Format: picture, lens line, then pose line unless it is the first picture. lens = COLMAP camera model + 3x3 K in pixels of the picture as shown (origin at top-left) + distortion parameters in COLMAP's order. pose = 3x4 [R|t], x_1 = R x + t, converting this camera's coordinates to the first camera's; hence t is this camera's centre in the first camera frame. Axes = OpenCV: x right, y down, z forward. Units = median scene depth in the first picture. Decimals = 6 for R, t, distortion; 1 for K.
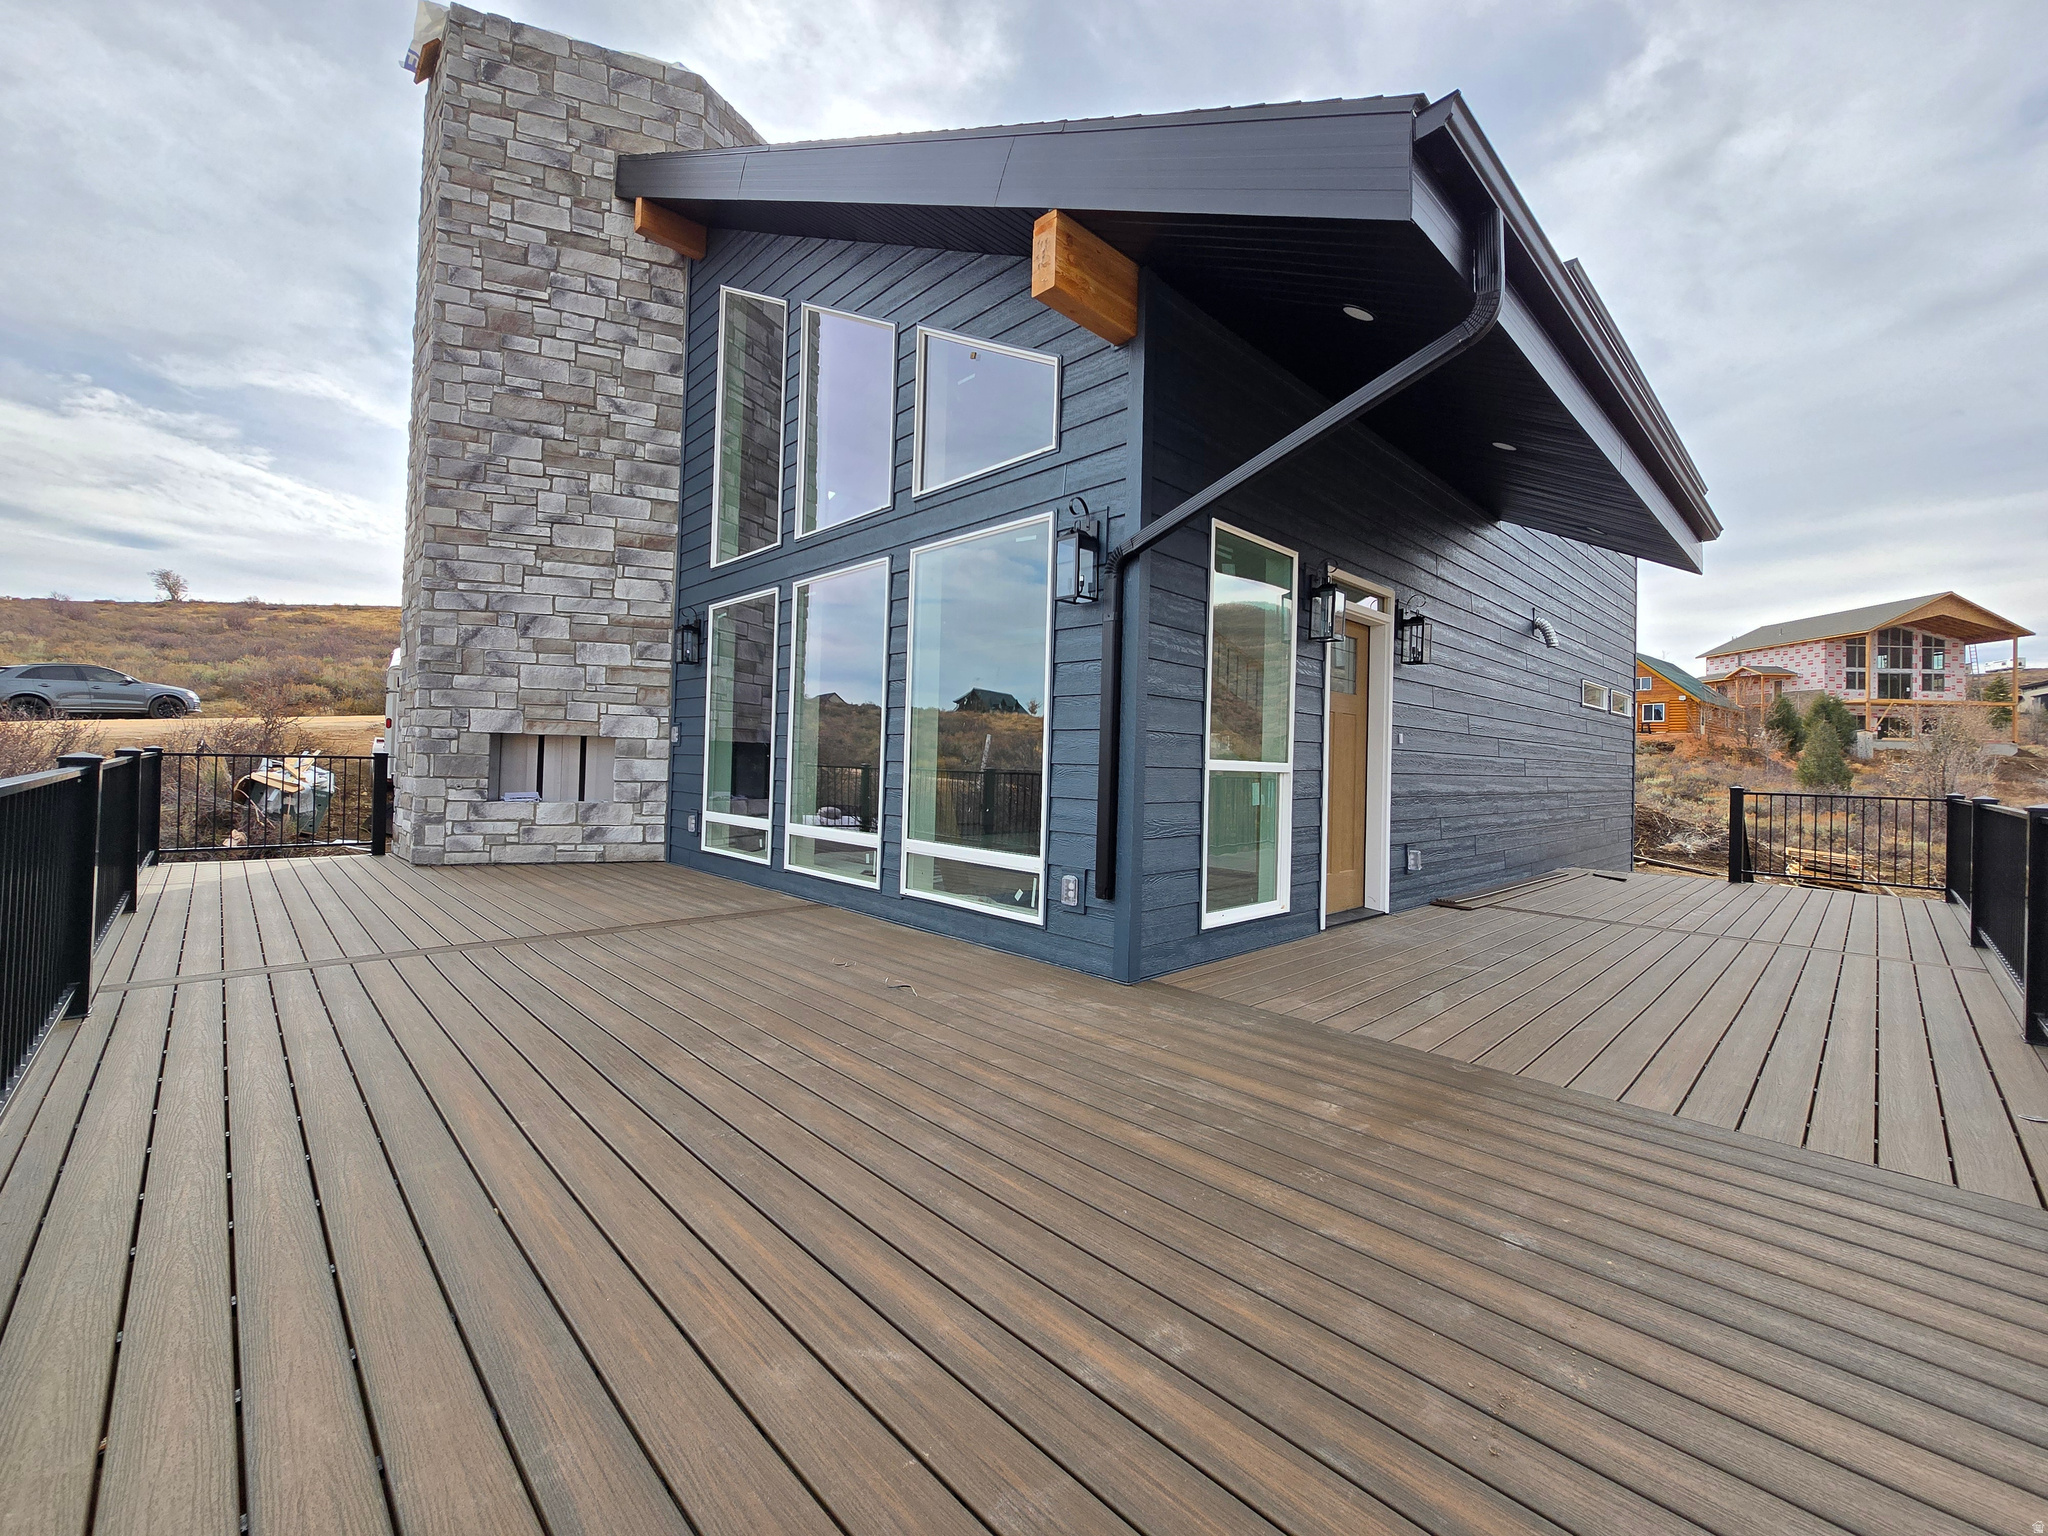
lens RADIAL K [[832.3, 0, 1024.1], [0, 832.3, 749.6], [0, 0, 1]] dist [-0.013382, -0.000196]
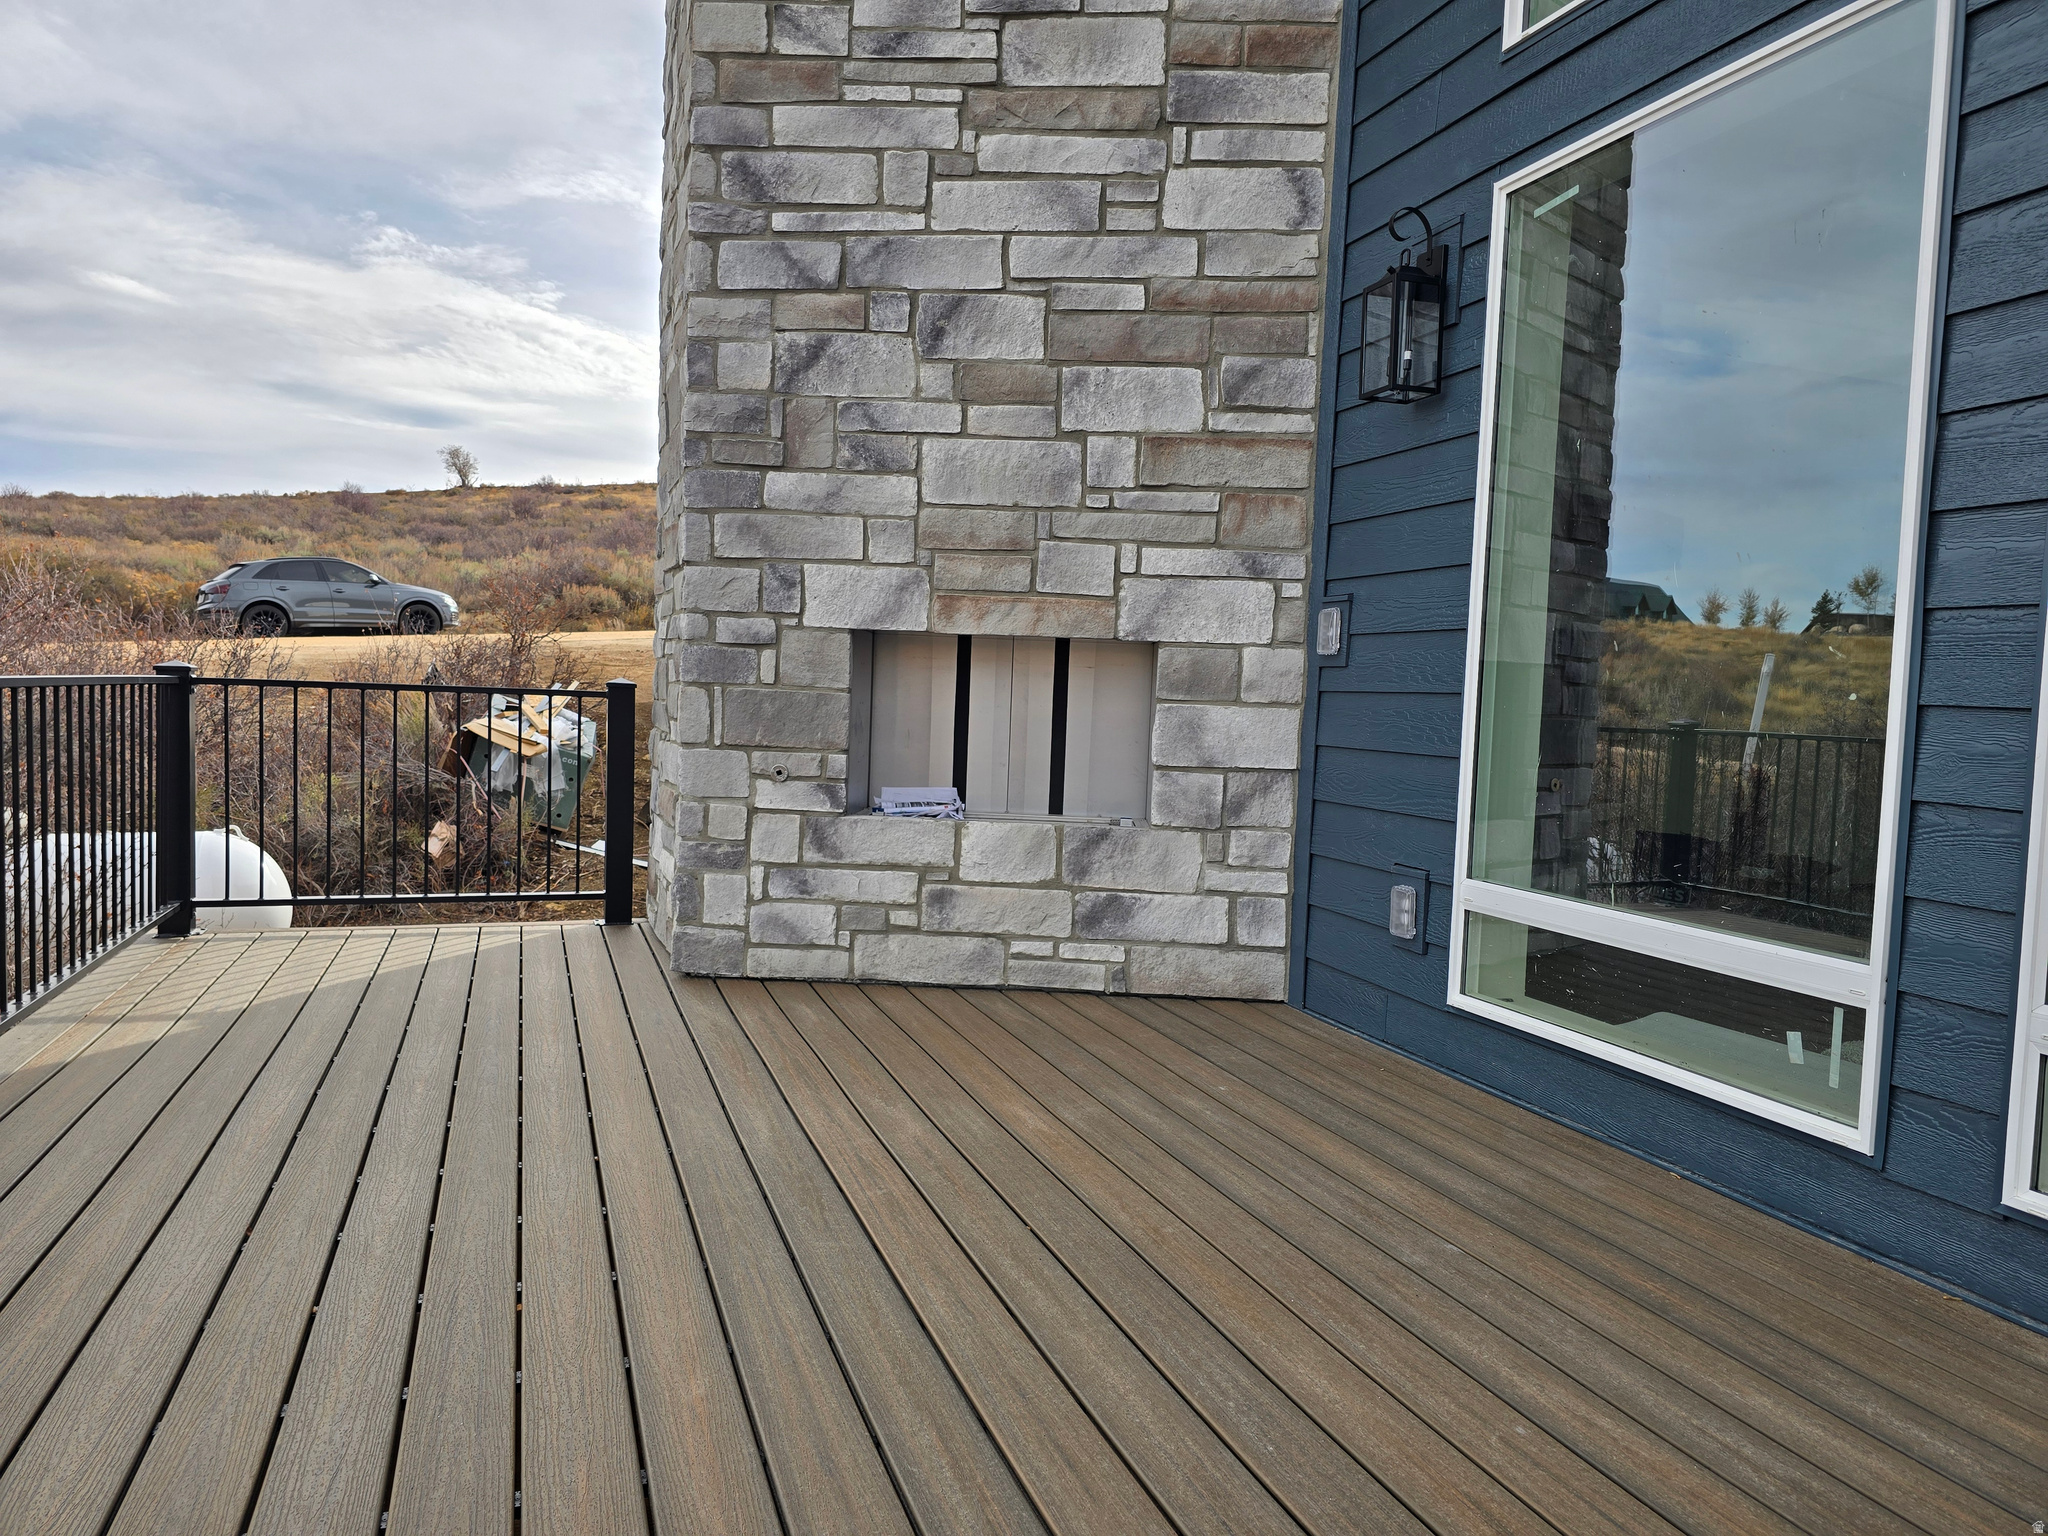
lens RADIAL K [[1381.3, 0, 1024.0], [0, 1381.3, 768.0], [0, 0, 1]] dist [0.034670, -0.001797]
pose [[0.910700, 0.030270, -0.411958, -0.309745], [-0.005861, 0.998158, 0.060387, 0.003565], [0.413027, -0.052580, 0.909200, 0.454919]]
